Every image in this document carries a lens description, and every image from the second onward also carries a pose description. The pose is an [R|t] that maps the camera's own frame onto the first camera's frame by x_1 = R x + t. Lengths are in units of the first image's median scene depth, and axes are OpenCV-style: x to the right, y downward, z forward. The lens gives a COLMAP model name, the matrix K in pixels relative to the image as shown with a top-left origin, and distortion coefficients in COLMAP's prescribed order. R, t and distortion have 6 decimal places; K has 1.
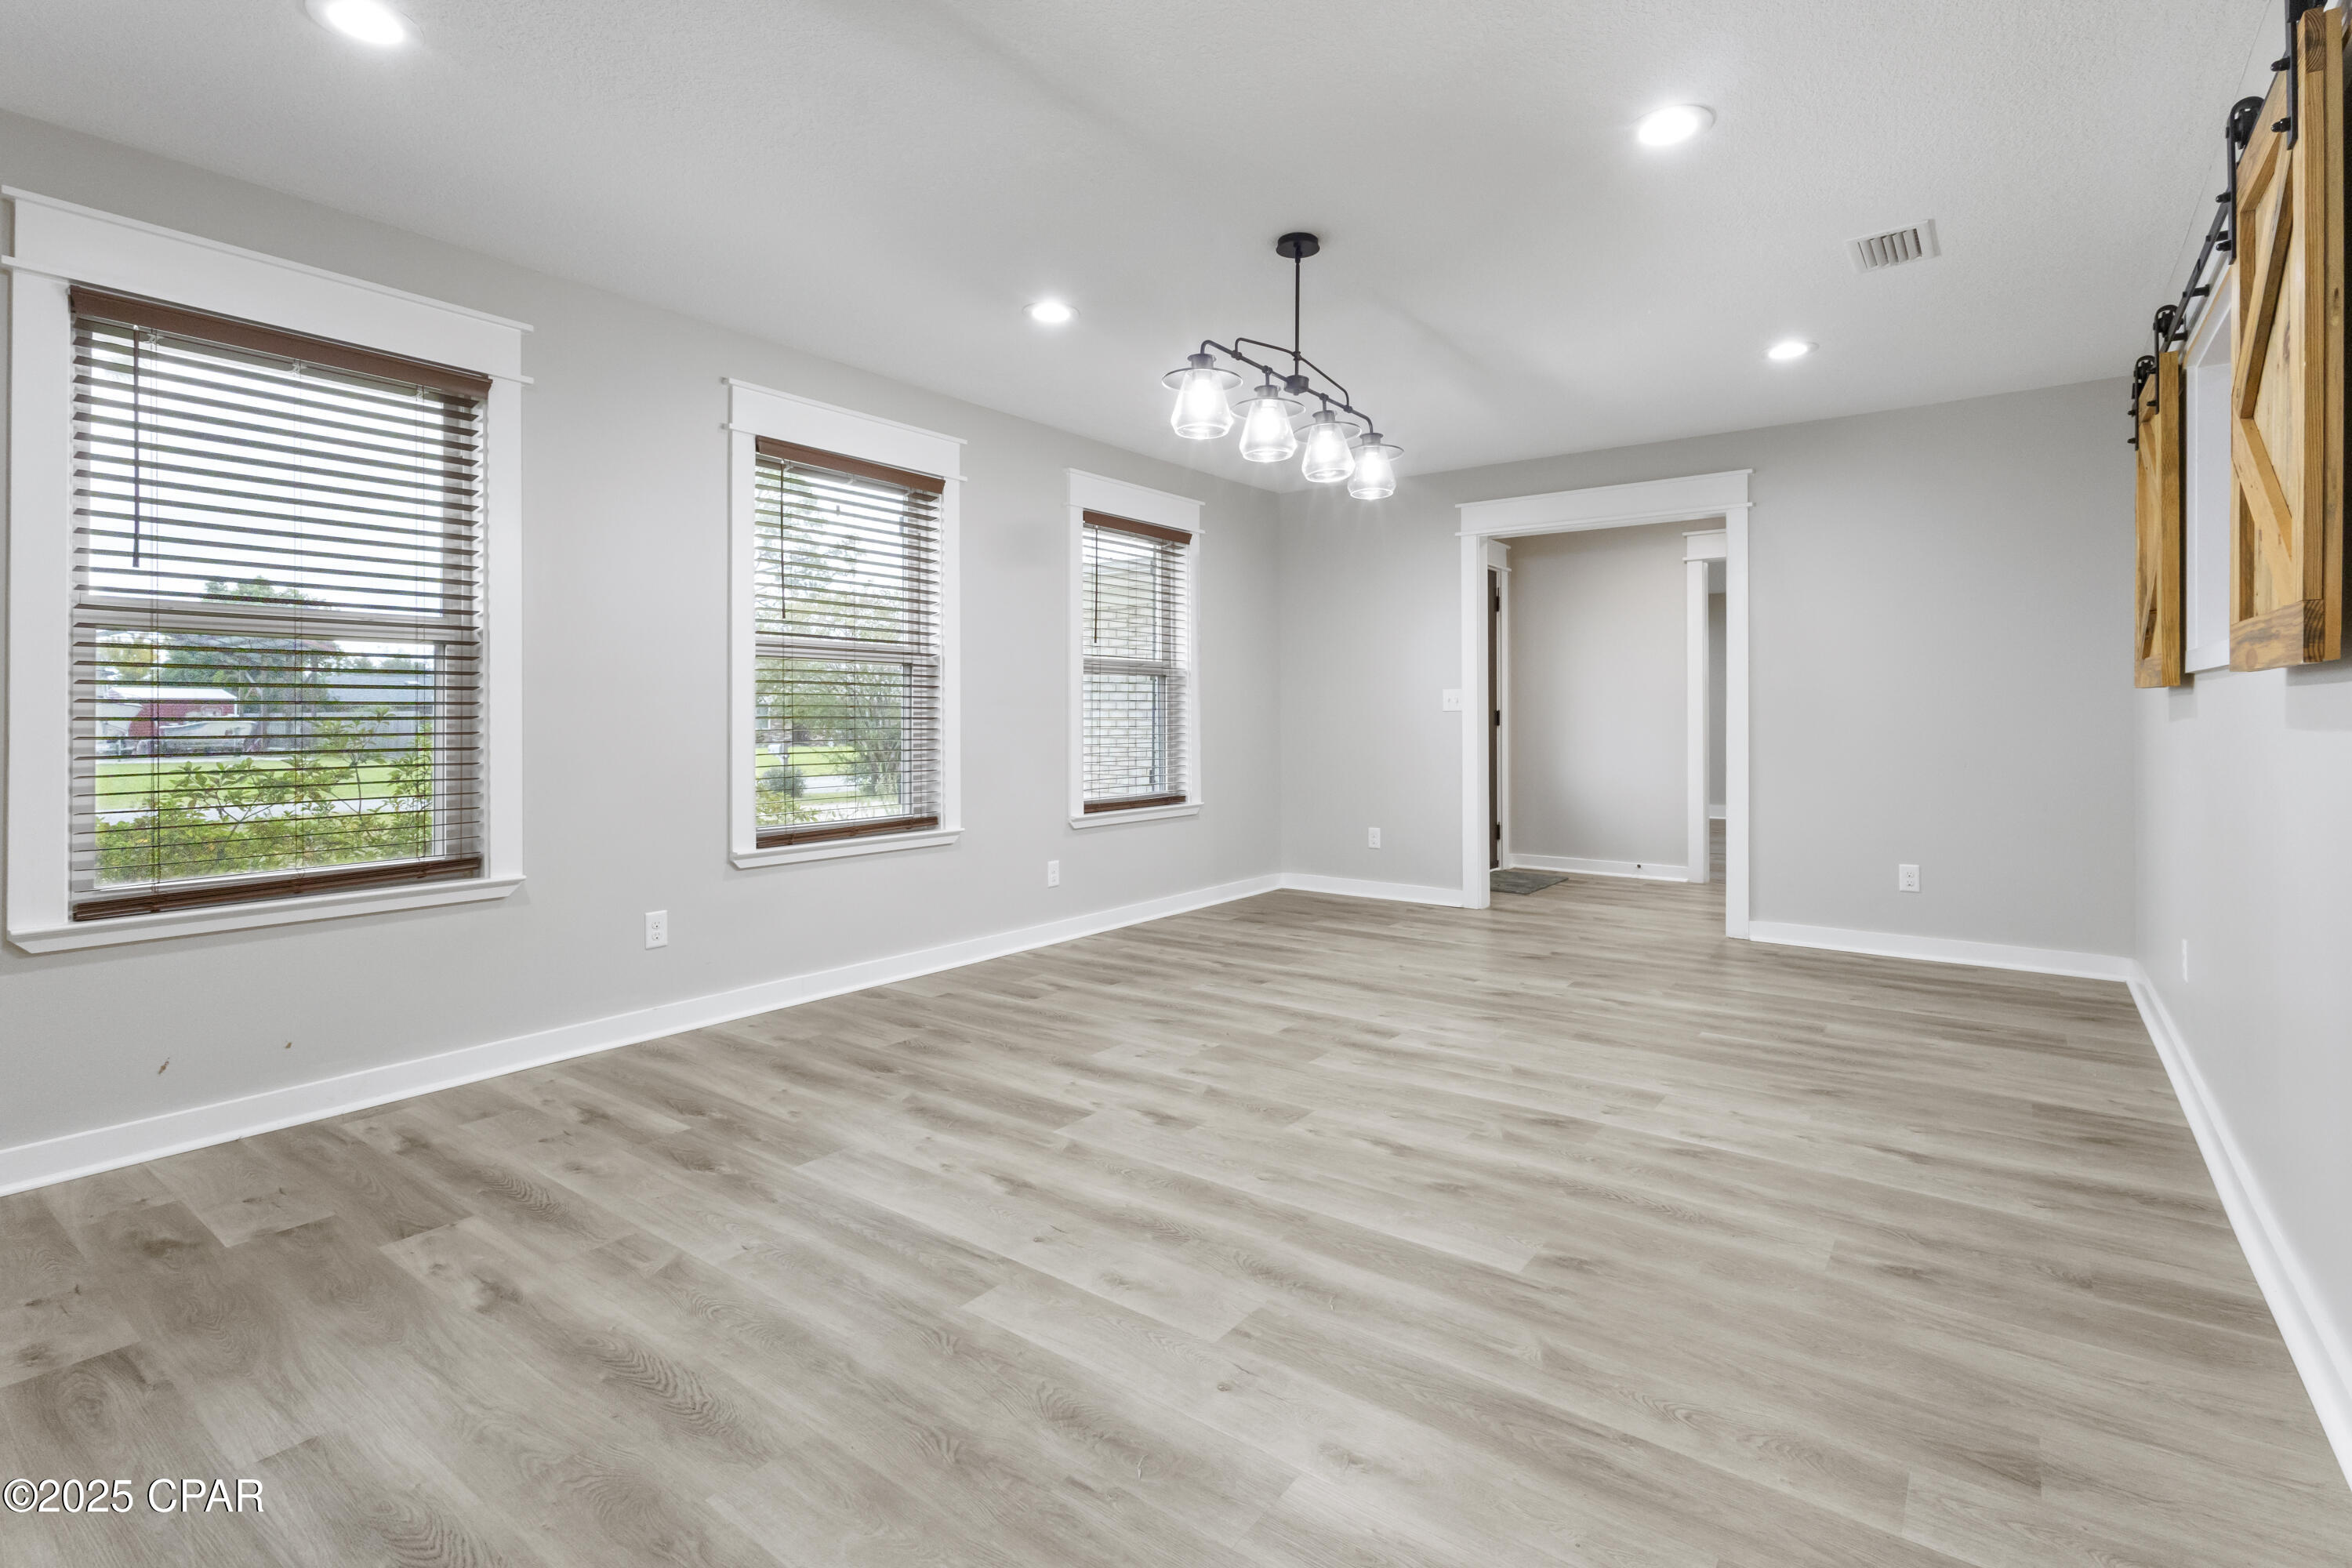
lens RADIAL K [[1101.0, 0, 1172.0], [0, 1101.0, 714.9], [0, 0, 1]] dist [-0.000792, -0.000195]
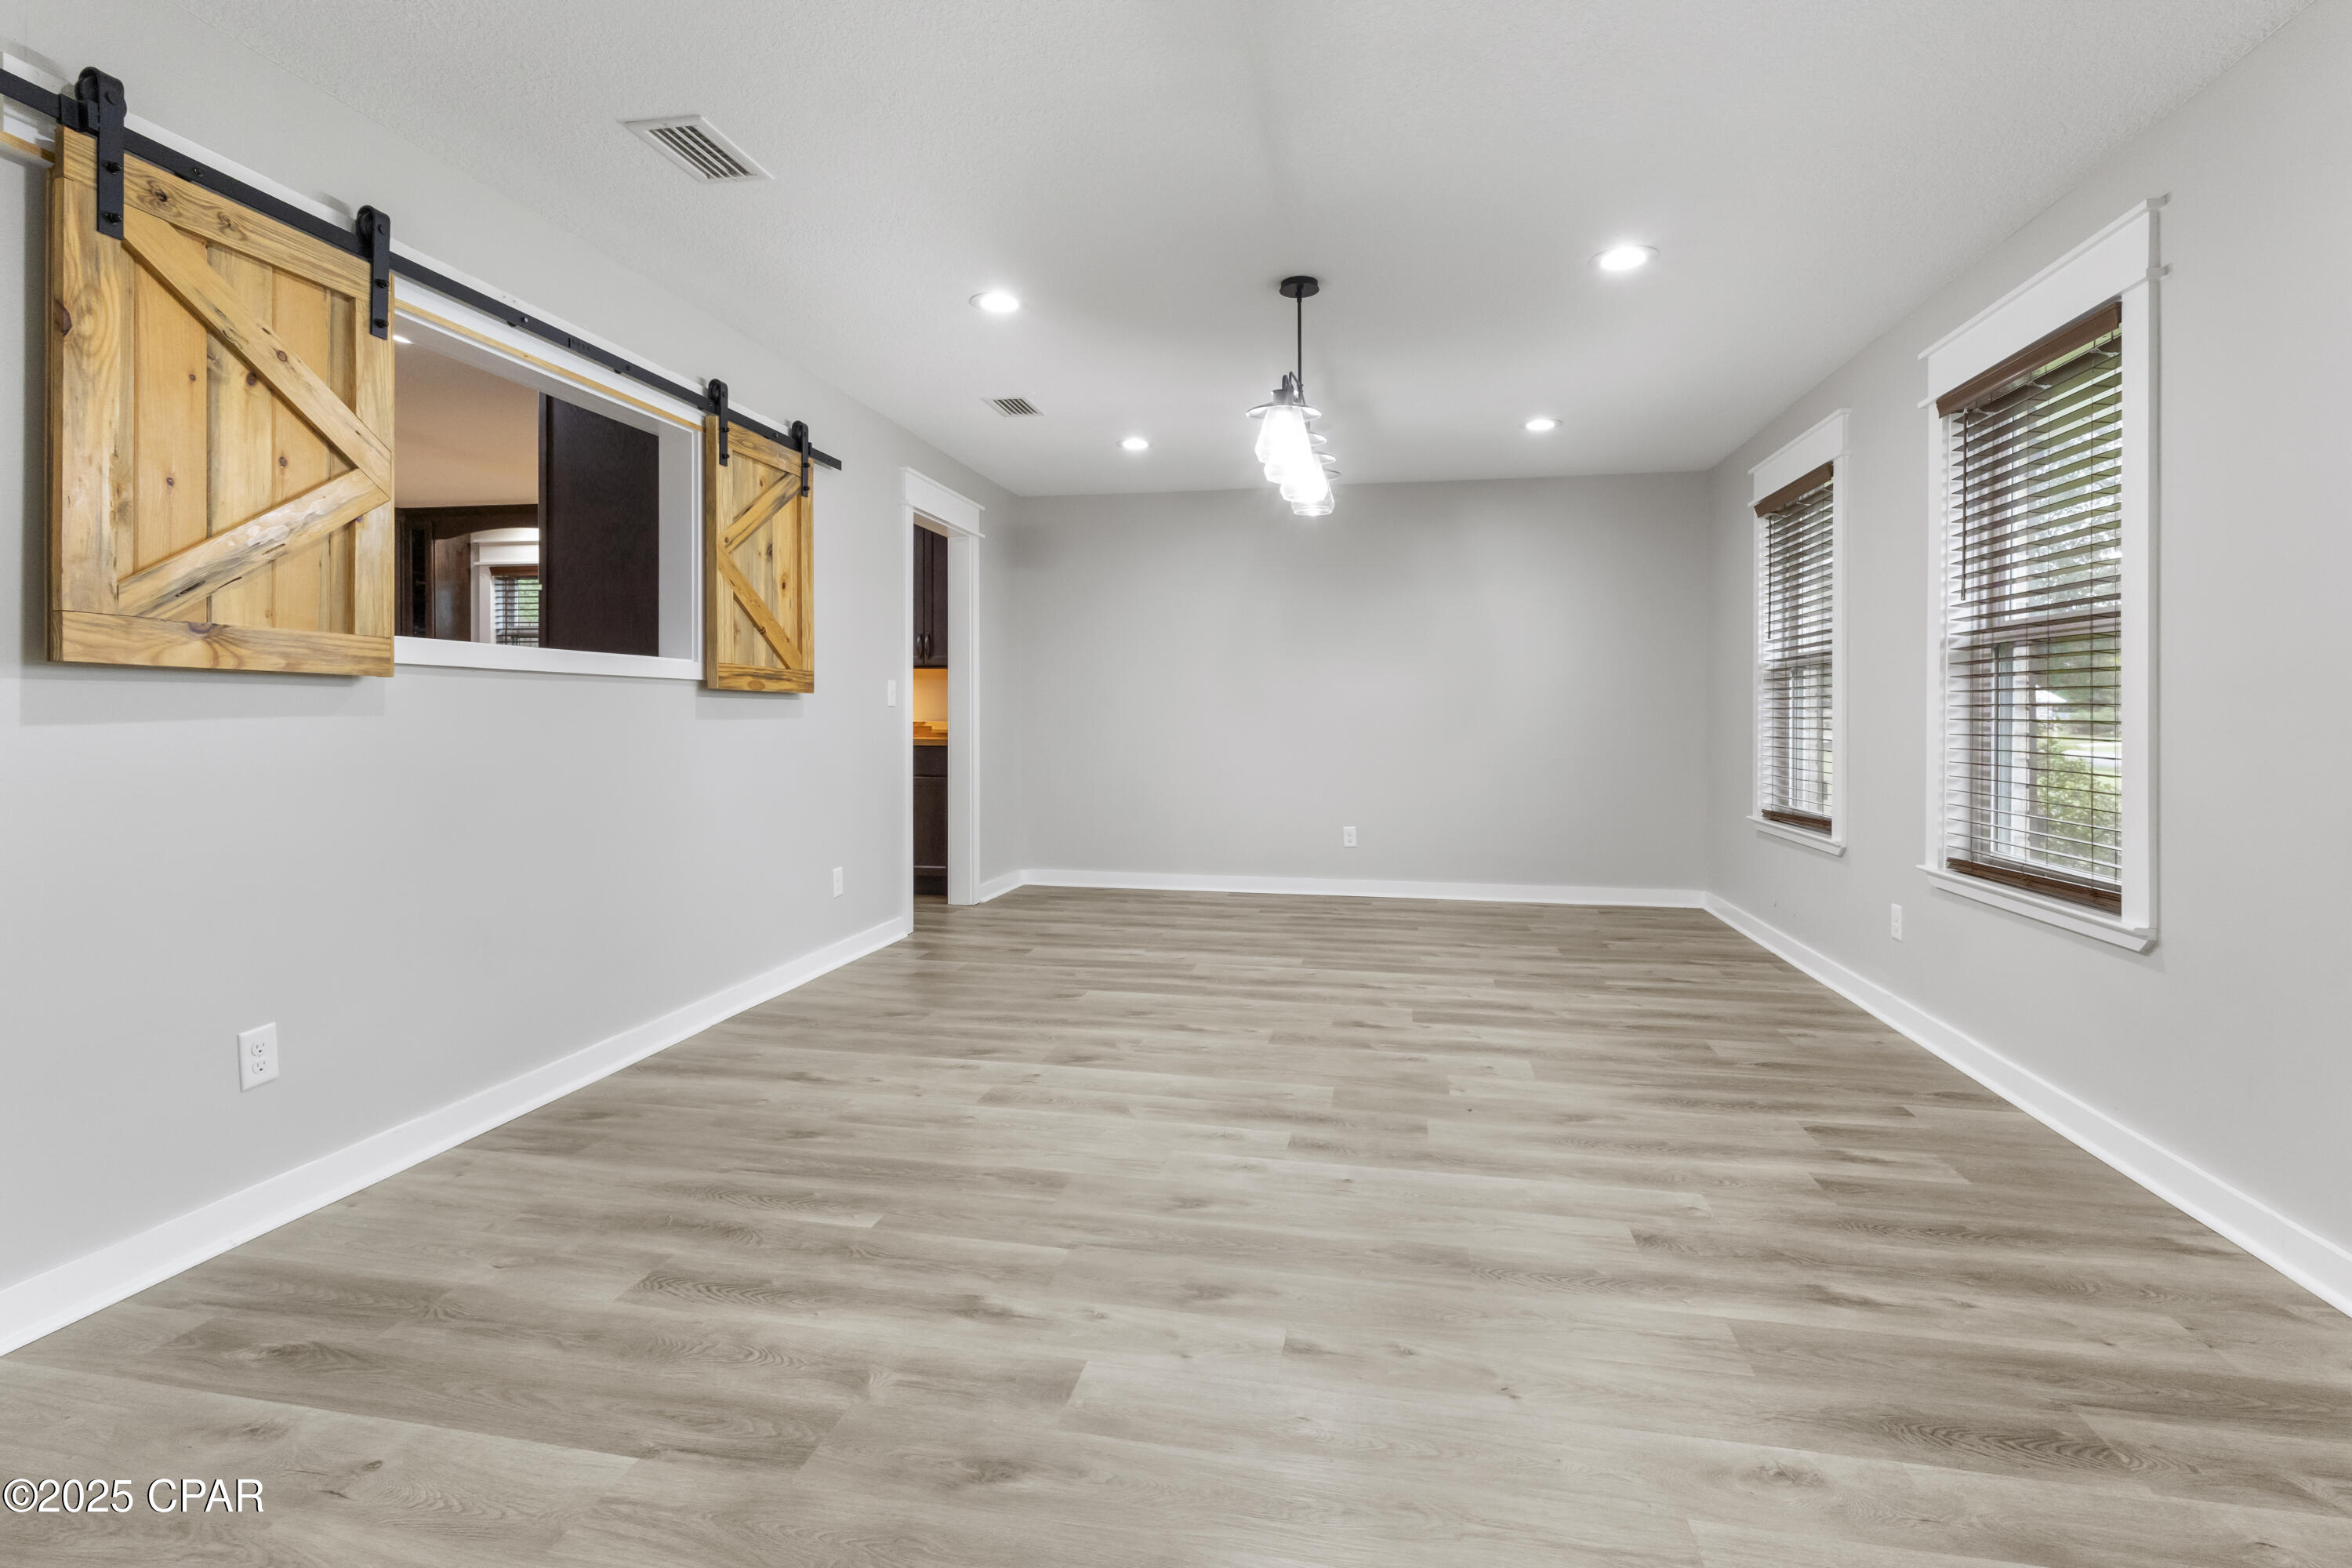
lens RADIAL K [[1101.0, 0, 1172.0], [0, 1101.0, 714.9], [0, 0, 1]] dist [-0.000792, -0.000195]
pose [[-0.900509, 0.001444, -0.434836, 0.768447], [0.001785, 0.999998, -0.000375, 0.001454], [0.434834, -0.001114, -0.900510, 2.101588]]
